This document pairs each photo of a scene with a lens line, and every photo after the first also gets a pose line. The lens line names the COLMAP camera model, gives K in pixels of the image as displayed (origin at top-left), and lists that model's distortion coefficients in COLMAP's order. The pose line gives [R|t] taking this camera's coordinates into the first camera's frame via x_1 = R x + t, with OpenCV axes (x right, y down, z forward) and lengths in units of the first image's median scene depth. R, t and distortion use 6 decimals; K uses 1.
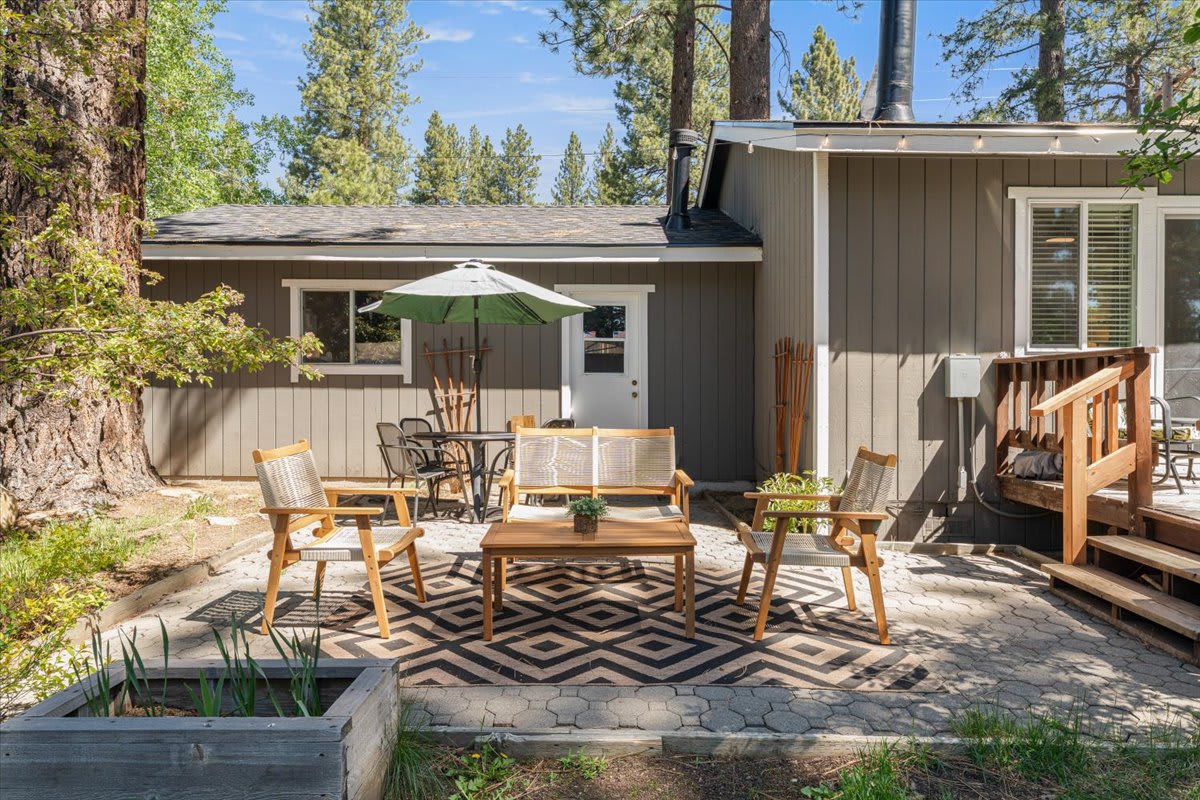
lens RADIAL K [[821.0, 0, 600.0], [0, 821.0, 400.0], [0, 0, 1]] dist [-0.006610, -0.001868]
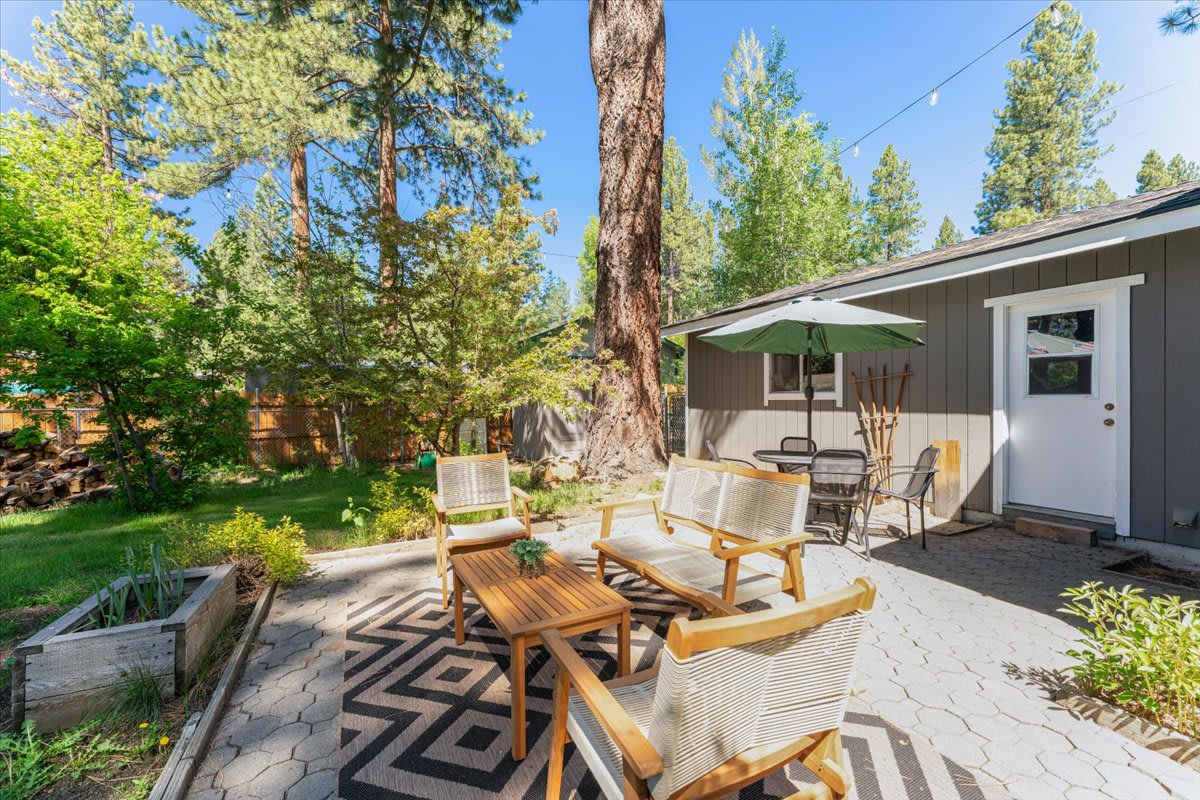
lens RADIAL K [[490.5, 0, 600.0], [0, 490.5, 400.0], [0, 0, 1]] dist [-0.001207, -0.000120]
pose [[0.452683, -0.010162, -0.891614, 0.238467], [-0.012791, 0.999758, -0.017889, -0.013240], [0.891580, 0.019503, 0.452443, 0.372365]]
